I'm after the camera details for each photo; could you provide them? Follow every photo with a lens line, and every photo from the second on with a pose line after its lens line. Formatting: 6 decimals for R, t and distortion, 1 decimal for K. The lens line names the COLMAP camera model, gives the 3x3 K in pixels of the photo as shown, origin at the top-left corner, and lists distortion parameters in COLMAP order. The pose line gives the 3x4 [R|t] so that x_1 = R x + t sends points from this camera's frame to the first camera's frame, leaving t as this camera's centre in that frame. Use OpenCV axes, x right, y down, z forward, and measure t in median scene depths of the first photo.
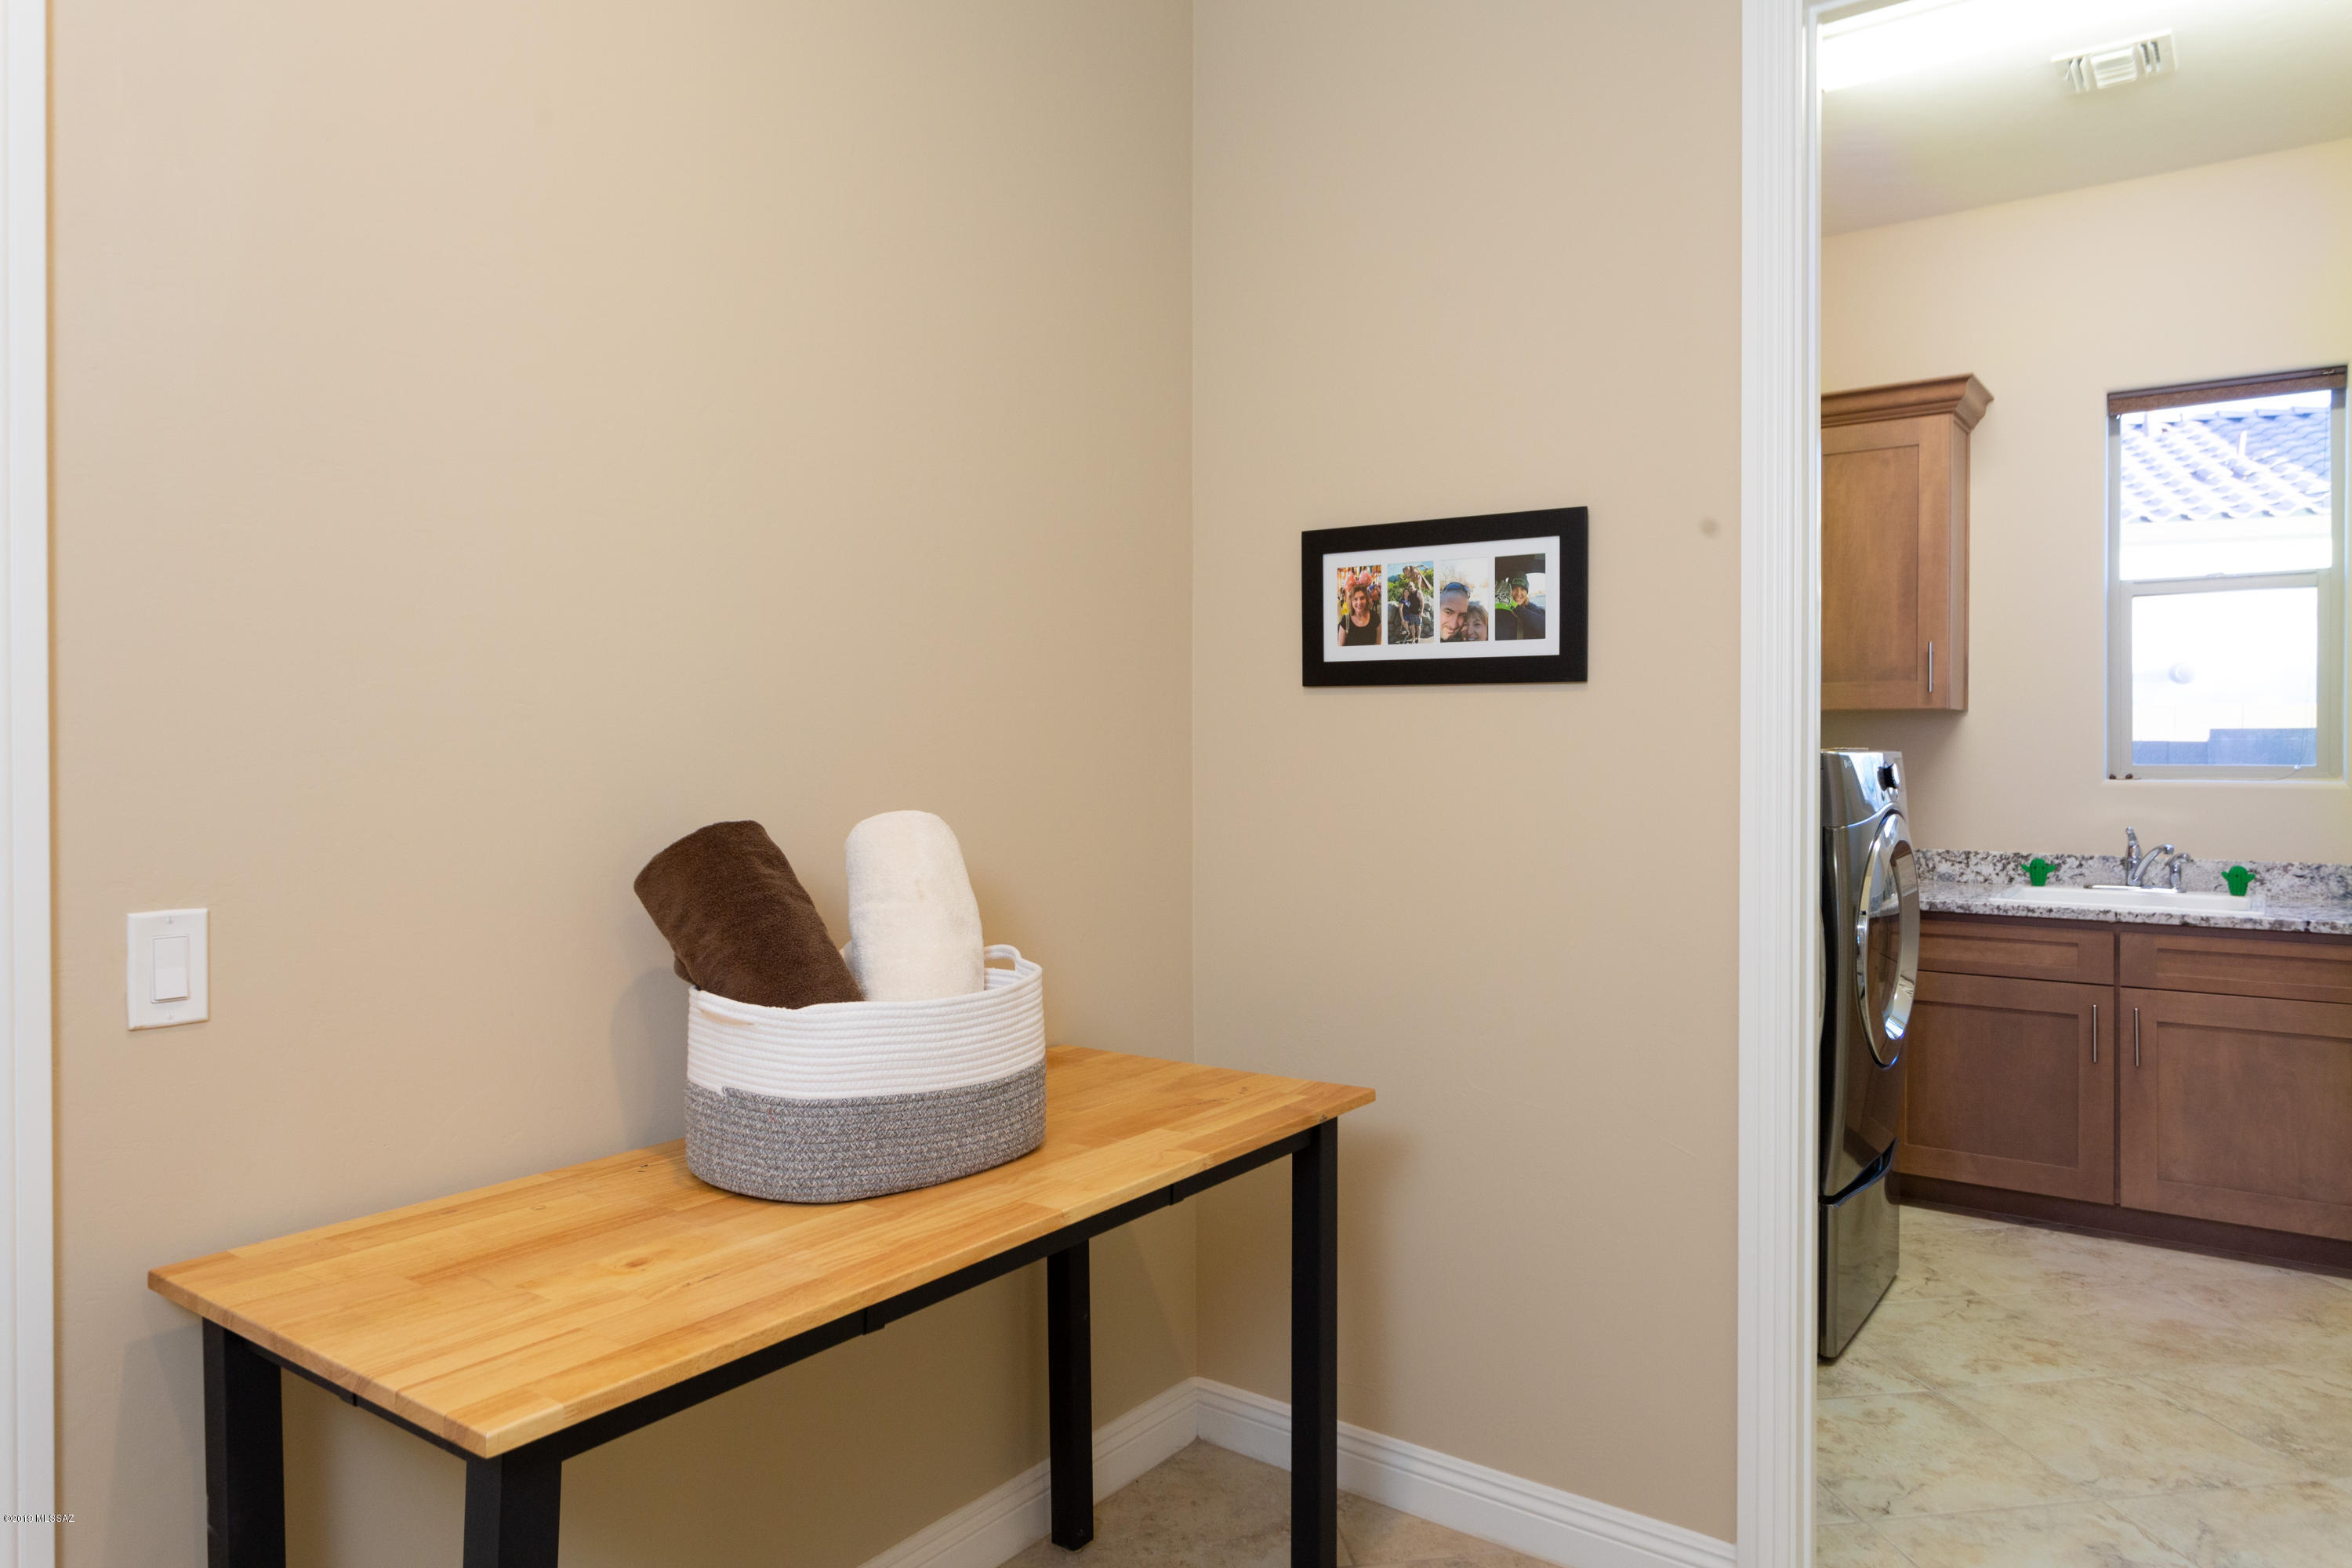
lens RADIAL K [[1566.5, 0, 1189.0], [0, 1566.5, 760.6], [0, 0, 1]] dist [-0.002709, -0.001834]
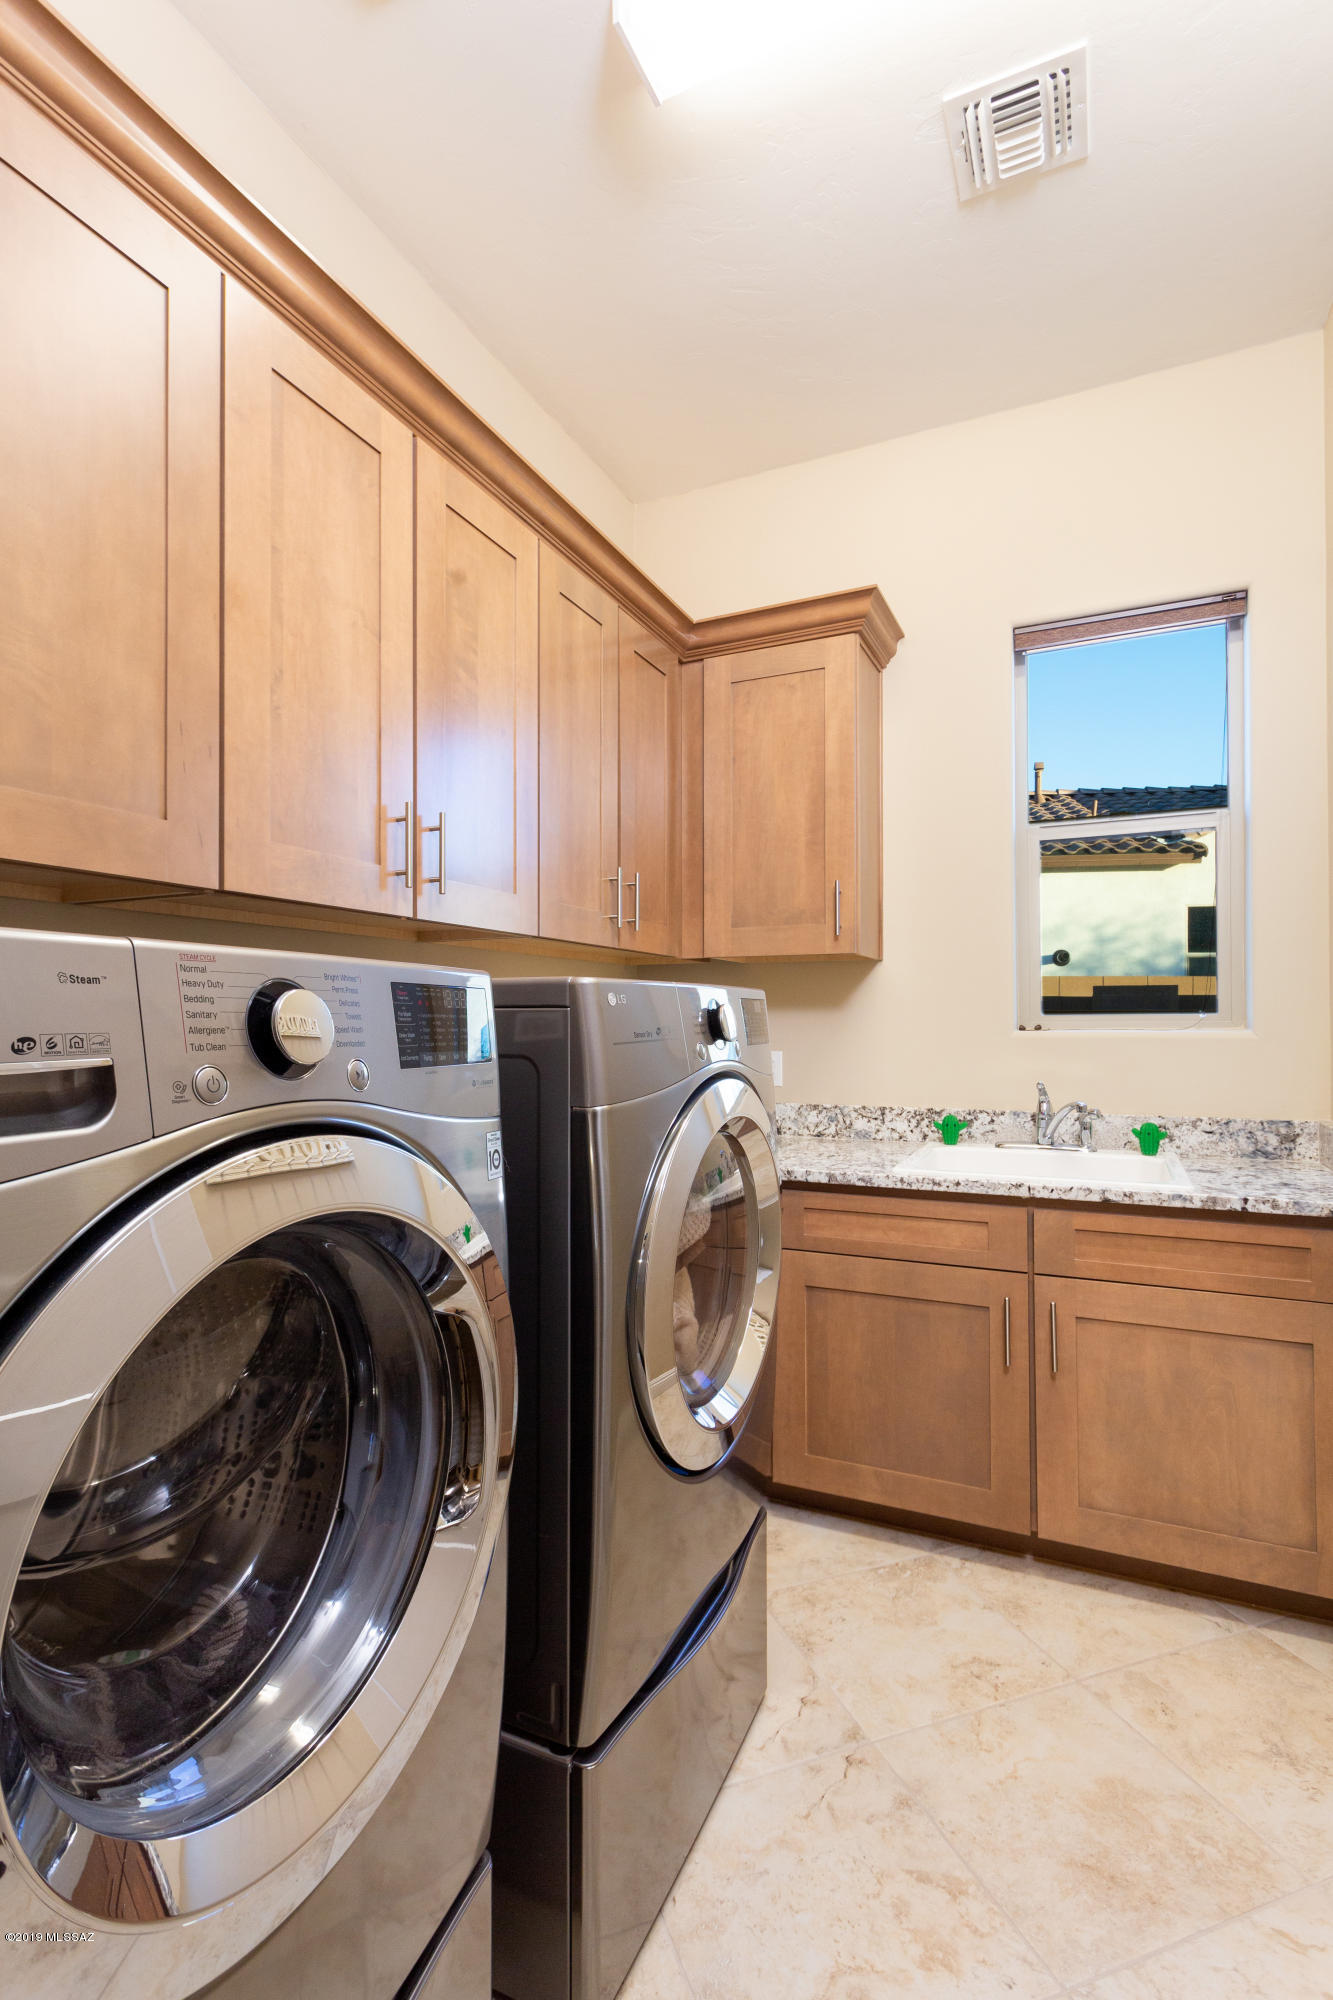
lens RADIAL K [[963.8, 0, 654.4], [0, 963.8, 1017.7], [0, 0, 1]] dist [-0.003840, 0.001861]
pose [[0.984794, -0.003834, 0.173687, 0.295567], [0.005787, 0.999926, -0.010737, 0.010259], [-0.173632, 0.011579, 0.984742, 0.508954]]
